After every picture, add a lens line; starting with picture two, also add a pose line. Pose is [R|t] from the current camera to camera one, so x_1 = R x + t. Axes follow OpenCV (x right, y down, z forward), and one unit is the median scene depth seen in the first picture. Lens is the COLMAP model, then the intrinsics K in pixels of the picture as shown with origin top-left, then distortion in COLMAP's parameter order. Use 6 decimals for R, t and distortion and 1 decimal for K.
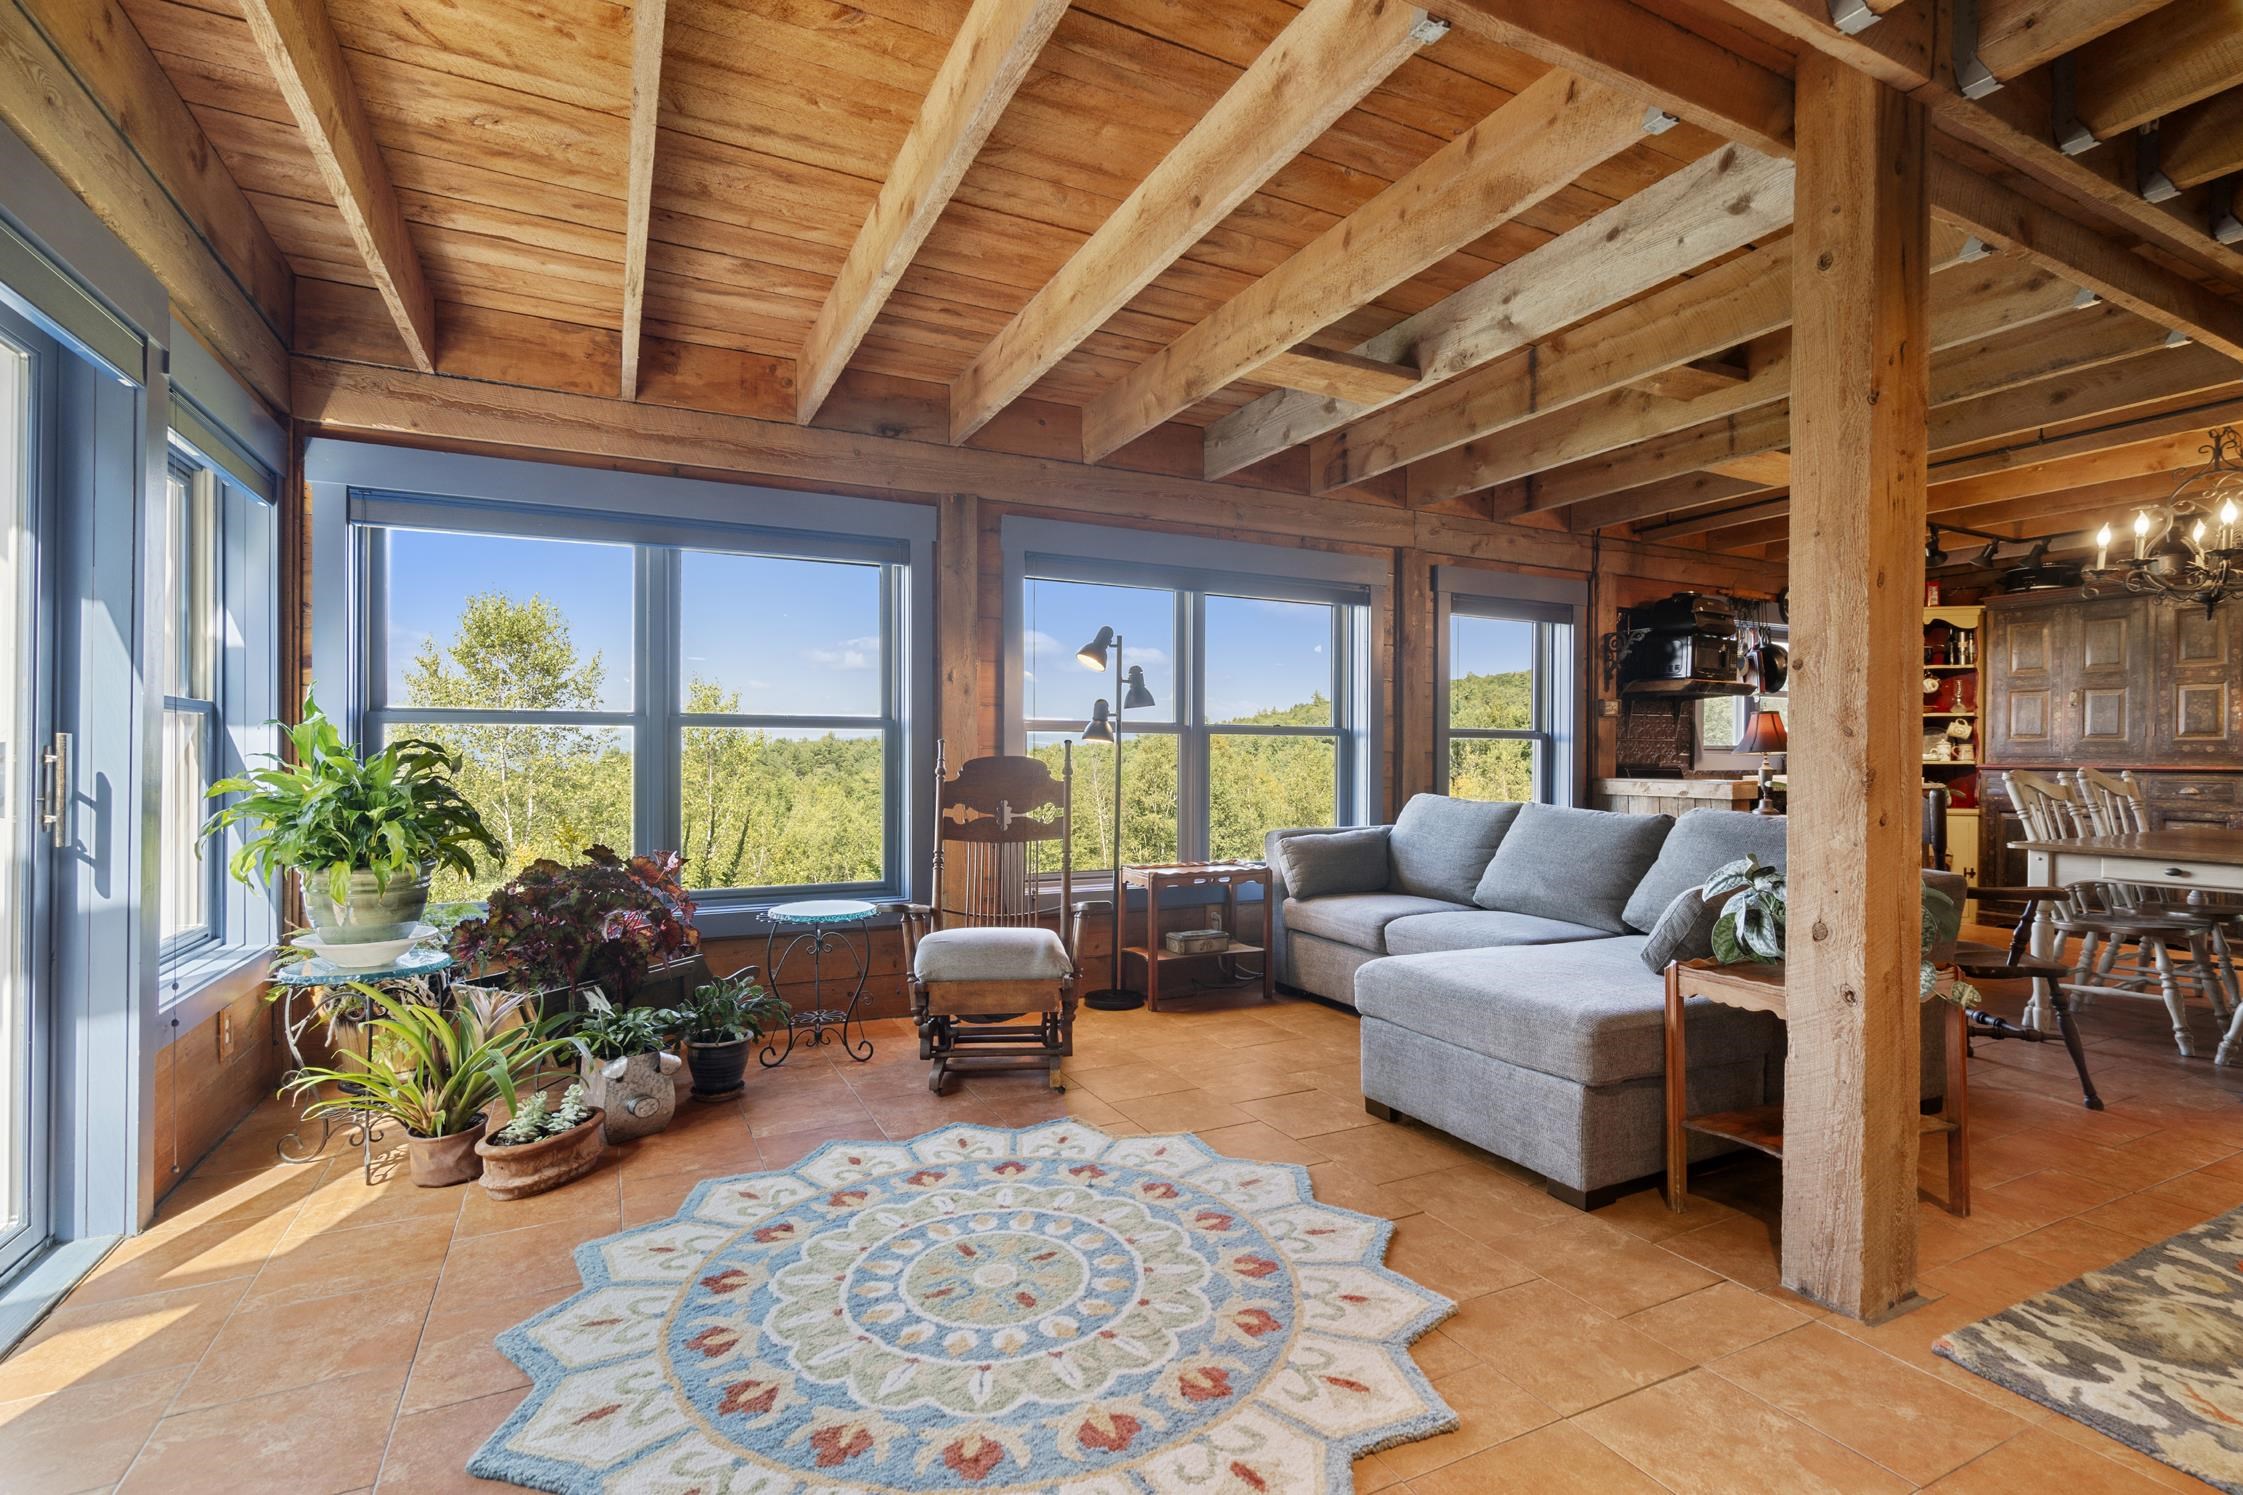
lens RADIAL K [[1029.0, 0, 1121.5], [0, 1029.0, 747.5], [0, 0, 1]] dist [-0.001985, -0.000399]
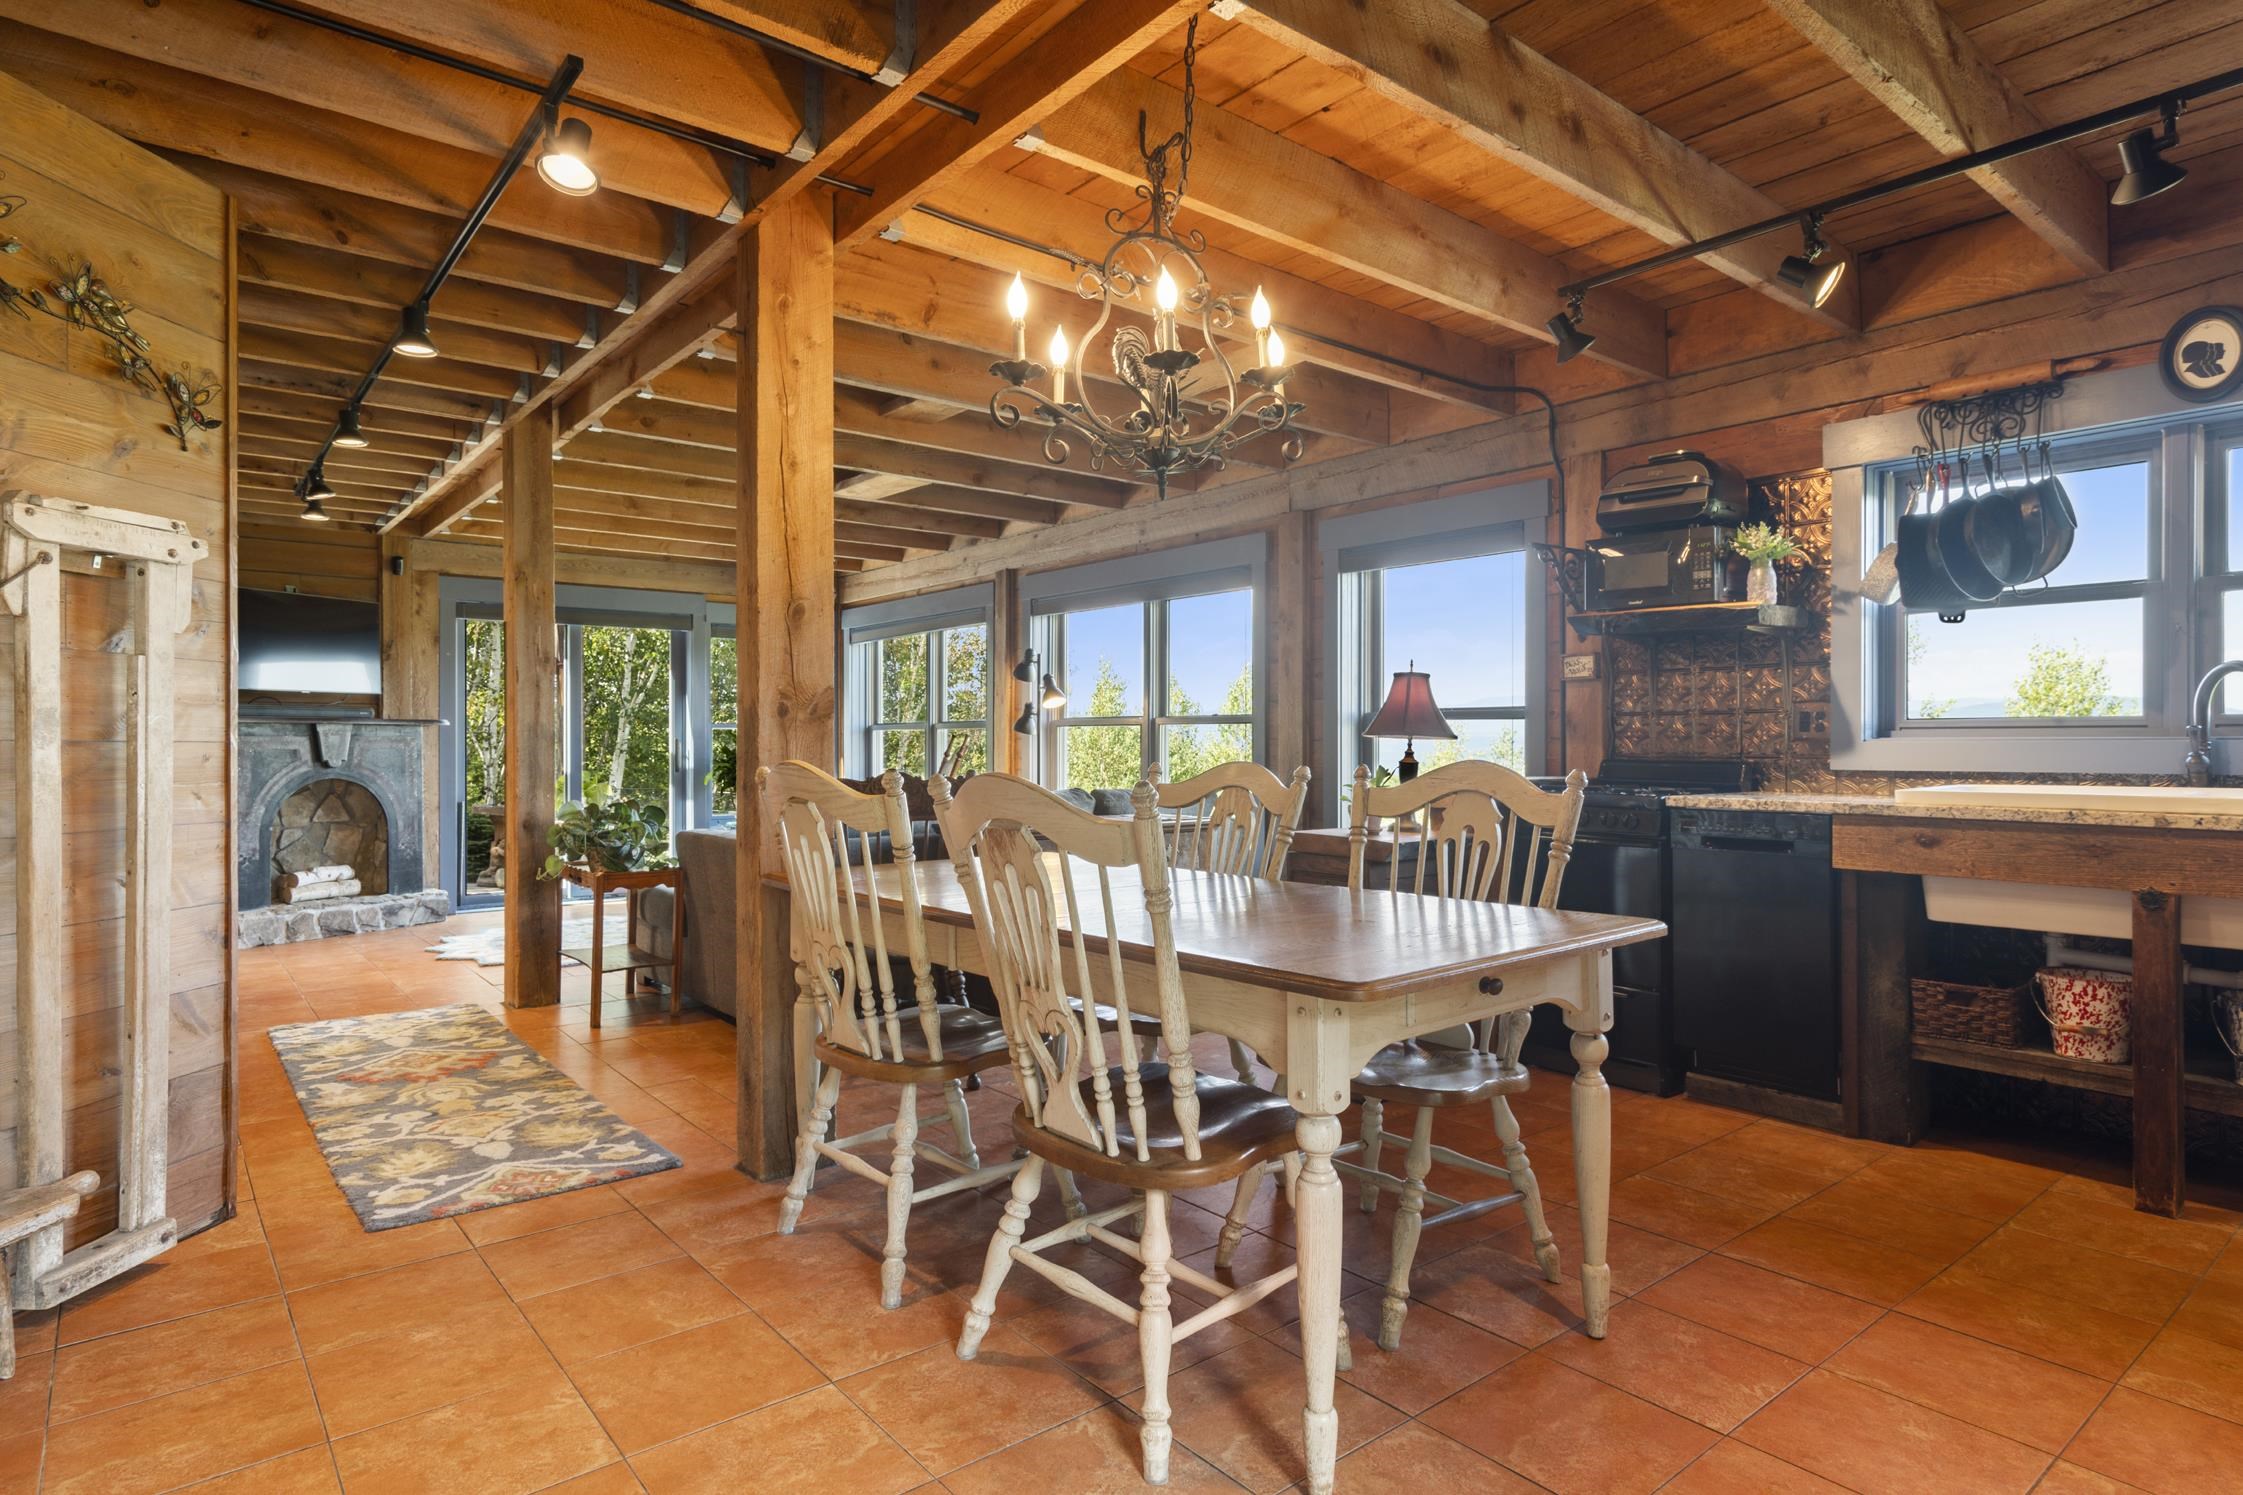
lens RADIAL K [[1222.5, 0, 1124.4], [0, 1222.5, 739.3], [0, 0, 1]] dist [0.001762, 0.001171]
pose [[0.209838, -0.008832, -0.977696, 2.677099], [0.005572, 0.999954, -0.007838, 0.023874], [0.977720, -0.003803, 0.209878, 1.311624]]
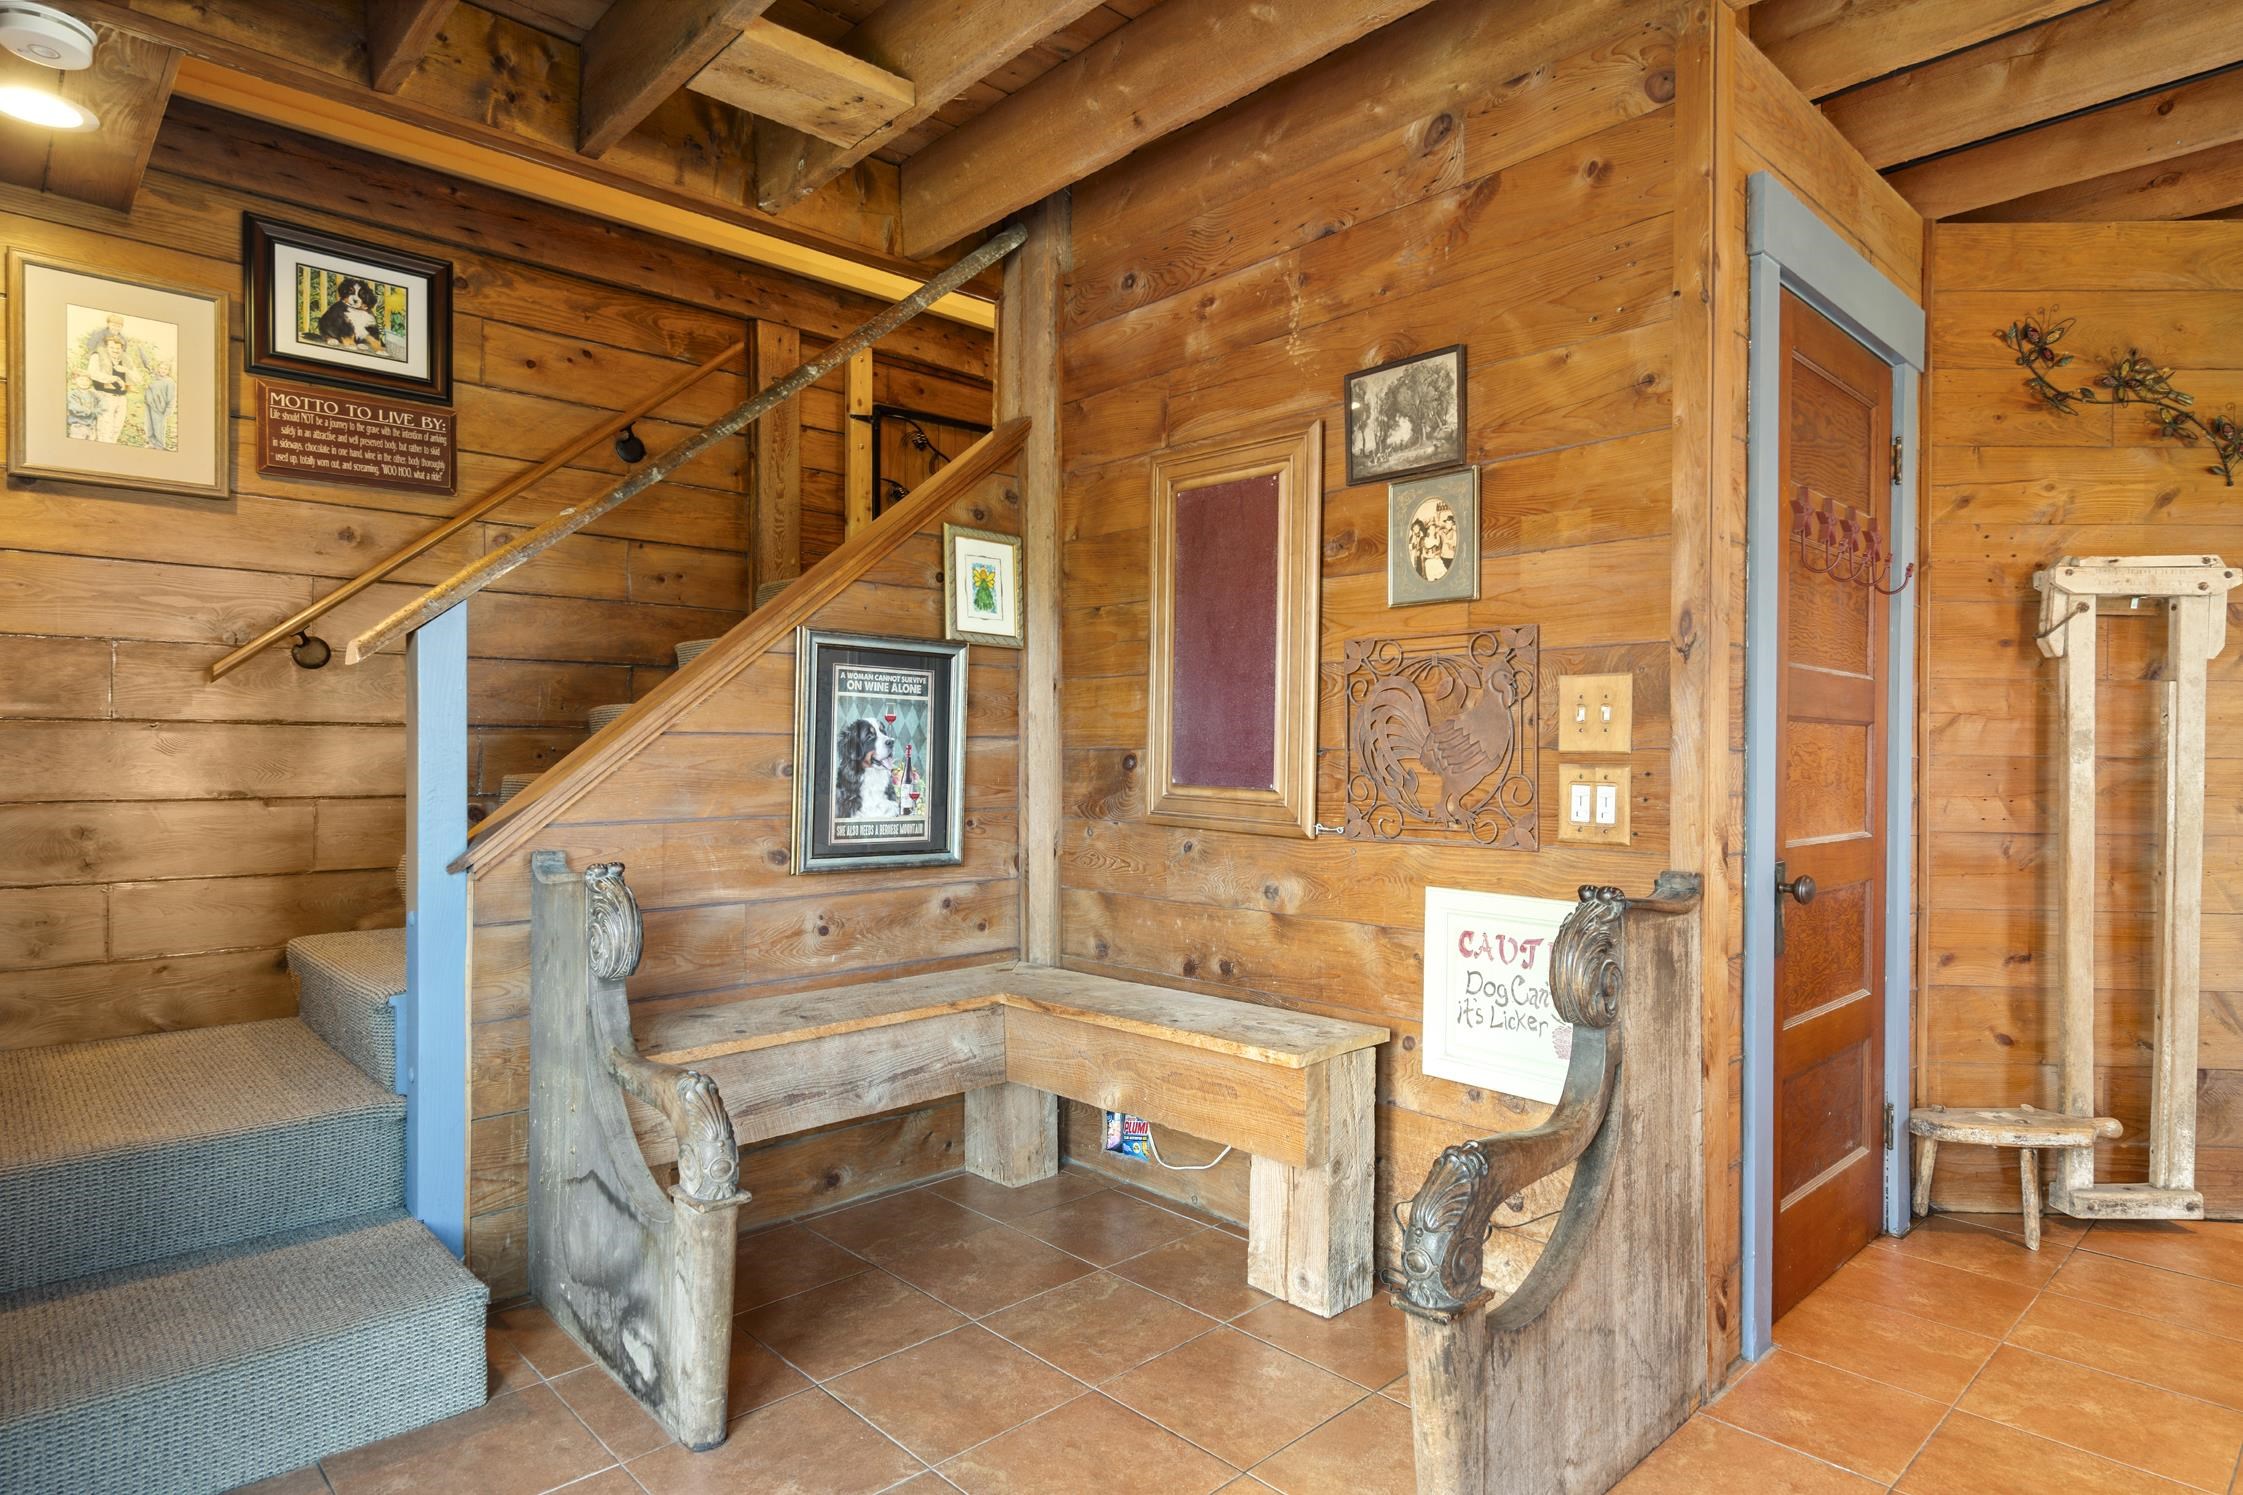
lens RADIAL K [[1222.5, 0, 1124.4], [0, 1222.5, 739.3], [0, 0, 1]] dist [0.001762, 0.001171]
pose [[-0.958919, -0.016006, -0.283230, 2.881547], [-0.012108, 0.999806, -0.015507, 0.026805], [0.283423, -0.011441, -0.958927, 1.807036]]
